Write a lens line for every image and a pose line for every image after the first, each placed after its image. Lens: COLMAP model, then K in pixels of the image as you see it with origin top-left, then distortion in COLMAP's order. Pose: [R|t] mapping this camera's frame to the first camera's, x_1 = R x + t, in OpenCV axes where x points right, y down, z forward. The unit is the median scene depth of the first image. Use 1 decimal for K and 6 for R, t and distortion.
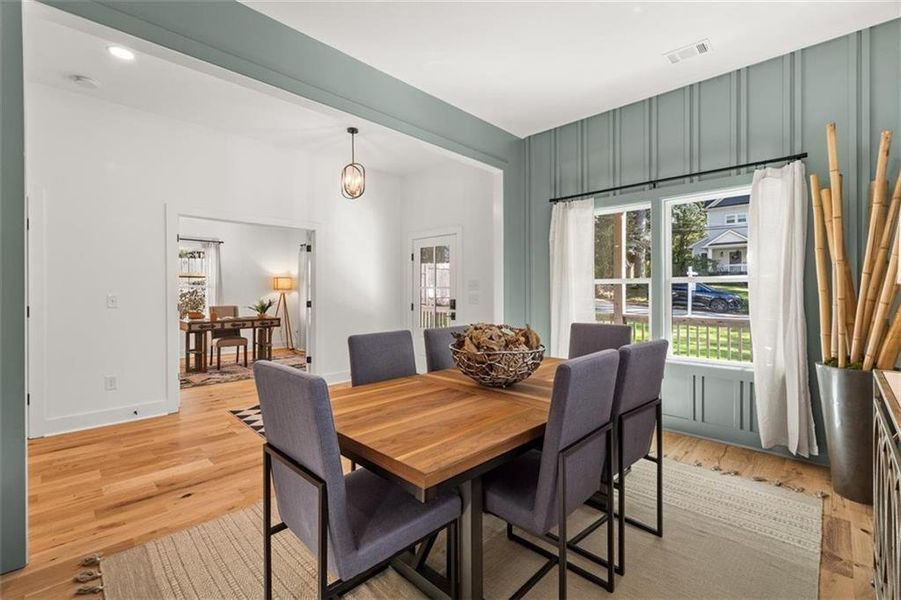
lens RADIAL K [[399.7, 0, 455.2], [0, 399.7, 298.4], [0, 0, 1]] dist [0.001200, 0.000145]
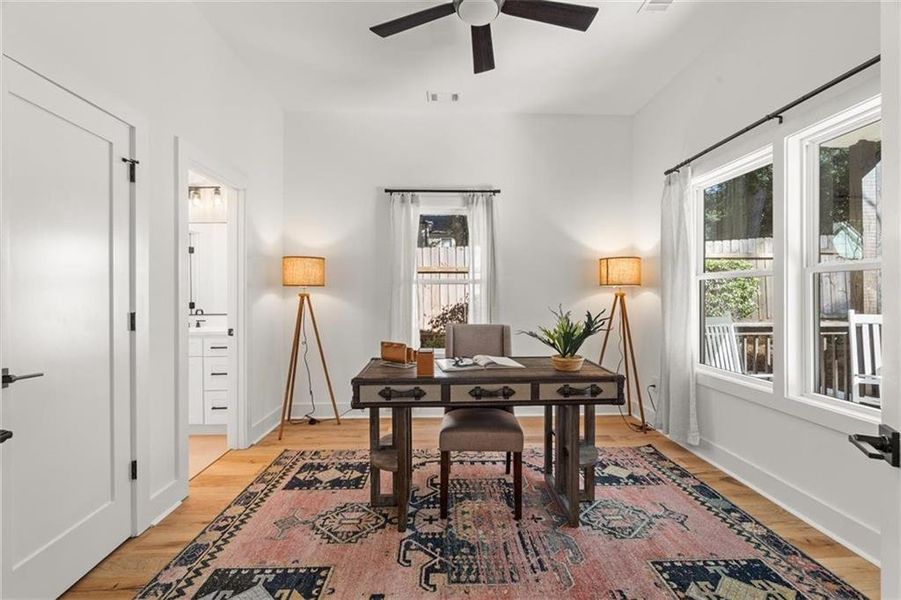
lens RADIAL K [[399.7, 0, 455.2], [0, 399.7, 298.4], [0, 0, 1]] dist [0.001200, 0.000145]
pose [[0.721848, -0.004884, -0.692035, -0.324022], [-0.003875, 0.999931, -0.011100, -0.003637], [0.692041, 0.010694, 0.721779, 0.703938]]
